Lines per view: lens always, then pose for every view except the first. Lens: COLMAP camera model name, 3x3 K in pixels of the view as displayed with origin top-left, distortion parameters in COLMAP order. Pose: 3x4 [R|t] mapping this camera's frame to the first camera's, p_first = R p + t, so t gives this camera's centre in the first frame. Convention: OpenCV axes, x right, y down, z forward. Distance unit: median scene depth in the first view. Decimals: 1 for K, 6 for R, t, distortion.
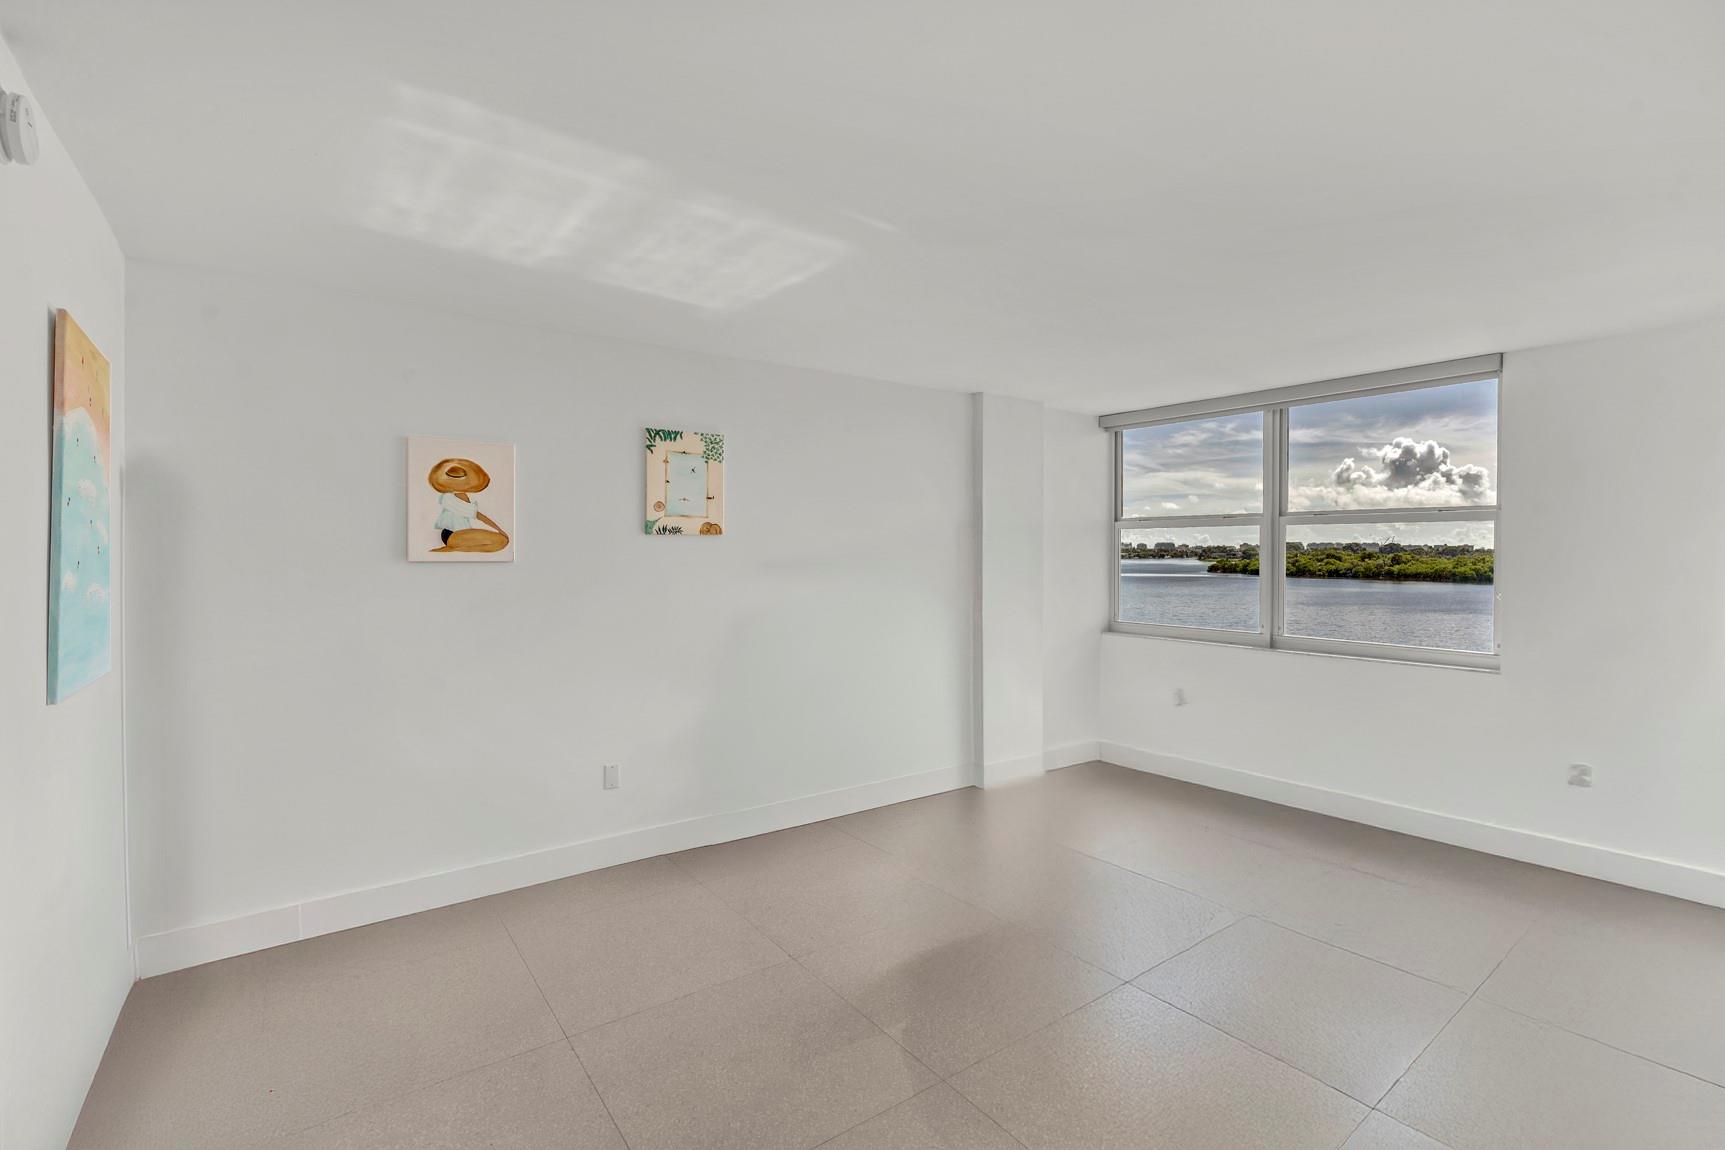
lens RADIAL K [[785.2, 0, 856.3], [0, 785.2, 556.2], [0, 0, 1]] dist [-0.002544, 0.000427]
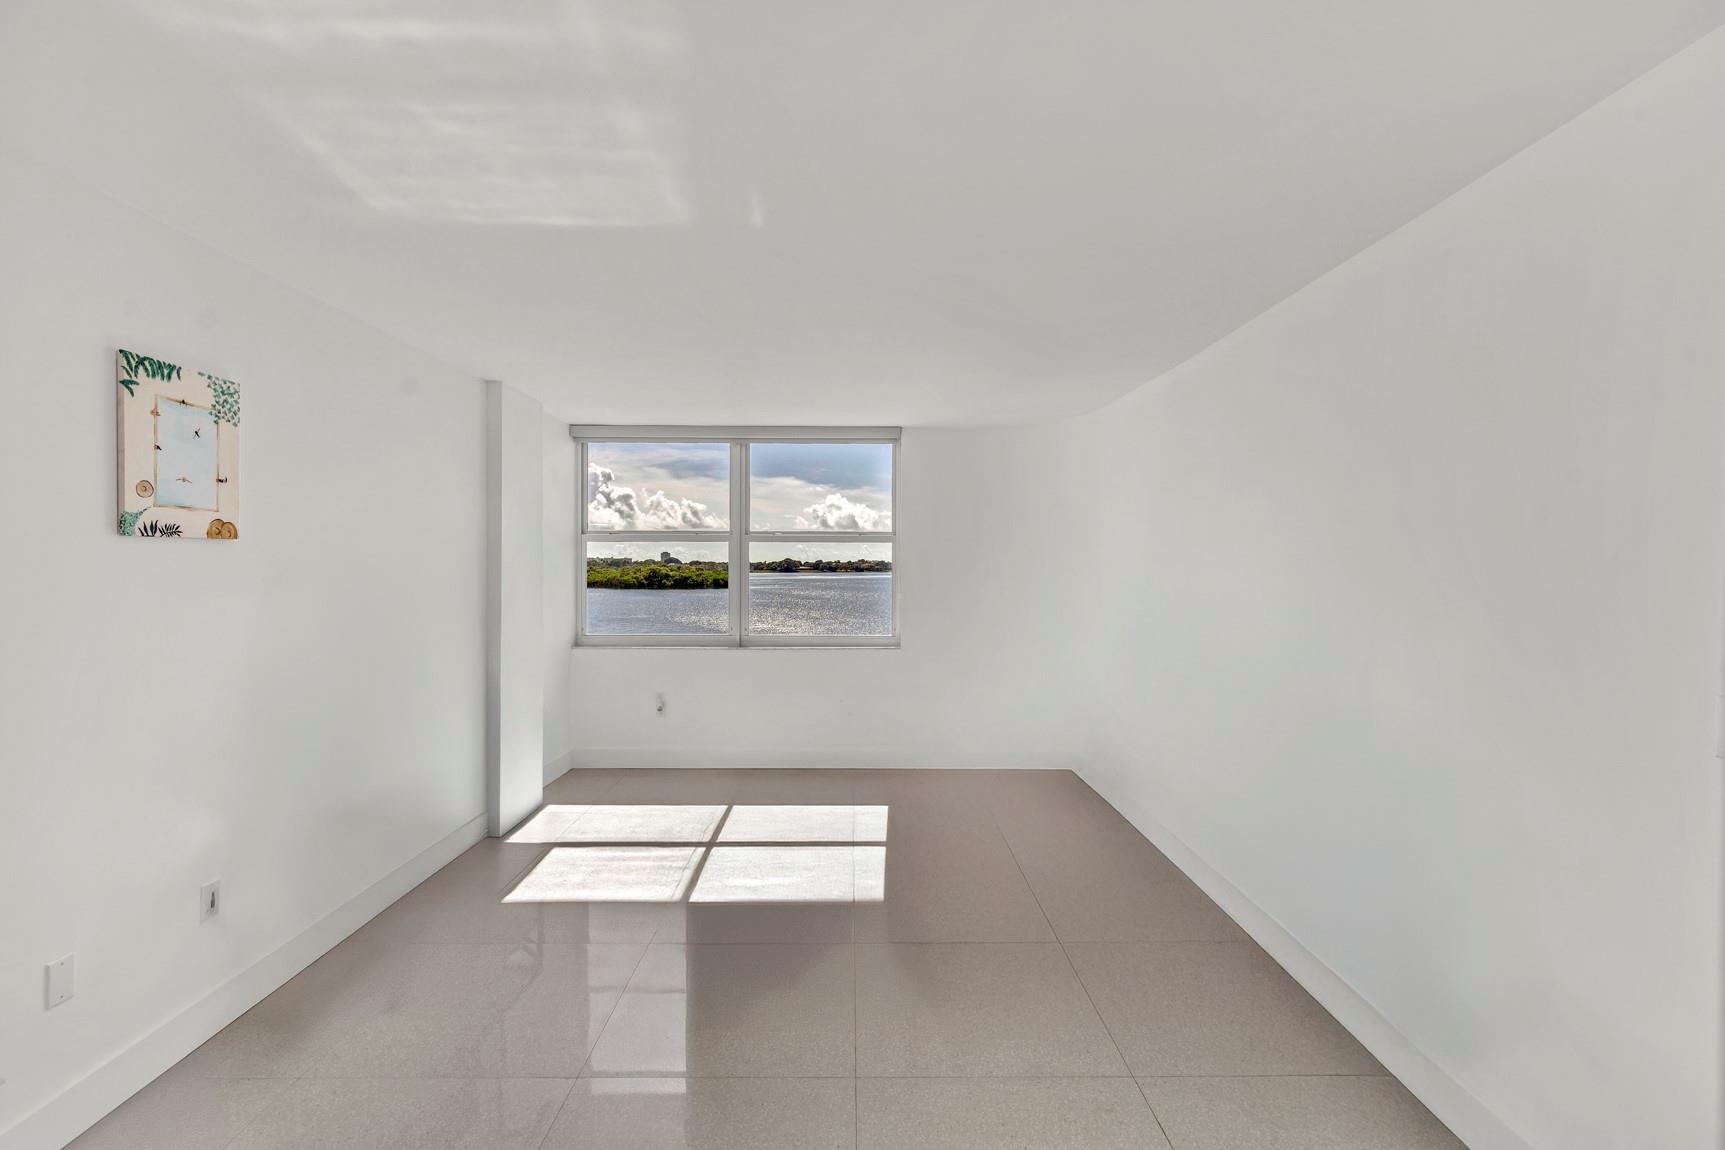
lens RADIAL K [[789.6, 0, 847.3], [0, 789.6, 567.9], [0, 0, 1]] dist [-0.002653, -0.000427]
pose [[0.574984, -0.004350, 0.818153, -0.417022], [0.004245, 0.999988, 0.002333, -0.003483], [-0.818154, 0.002131, 0.574996, 0.229045]]
